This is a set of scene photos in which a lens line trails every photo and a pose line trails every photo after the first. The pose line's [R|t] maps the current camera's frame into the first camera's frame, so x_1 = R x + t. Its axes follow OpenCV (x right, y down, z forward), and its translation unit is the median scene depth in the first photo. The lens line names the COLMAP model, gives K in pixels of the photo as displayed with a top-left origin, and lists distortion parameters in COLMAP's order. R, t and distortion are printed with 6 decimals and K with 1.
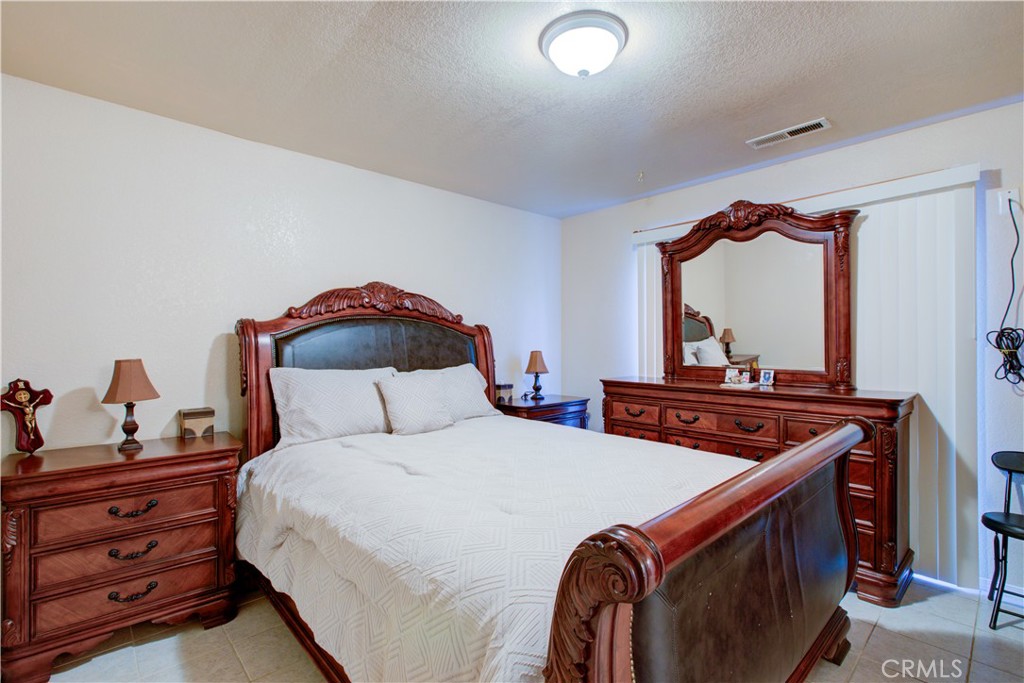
lens RADIAL K [[469.5, 0, 506.9], [0, 469.5, 341.4], [0, 0, 1]] dist [0.002094, 0.001881]
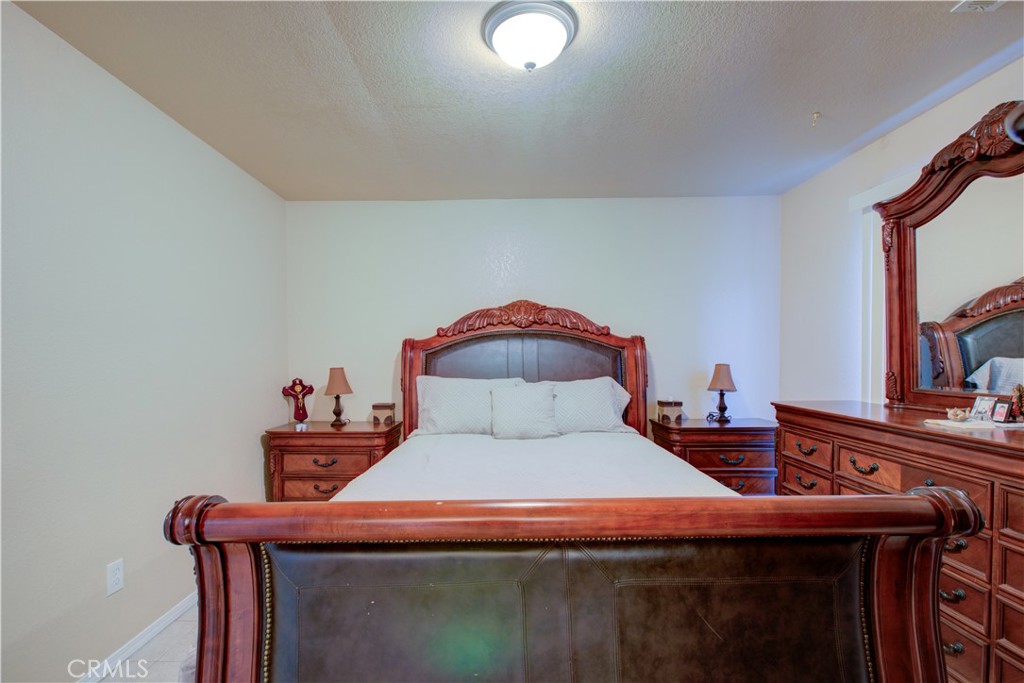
lens RADIAL K [[469.5, 0, 495.1], [0, 469.5, 369.5], [0, 0, 1]] dist [0.002094, 0.001881]
pose [[0.736142, 0.016140, -0.676635, 0.448105], [0.009414, 0.999375, 0.034081, -0.002675], [0.676762, -0.031458, 0.735530, 0.151758]]
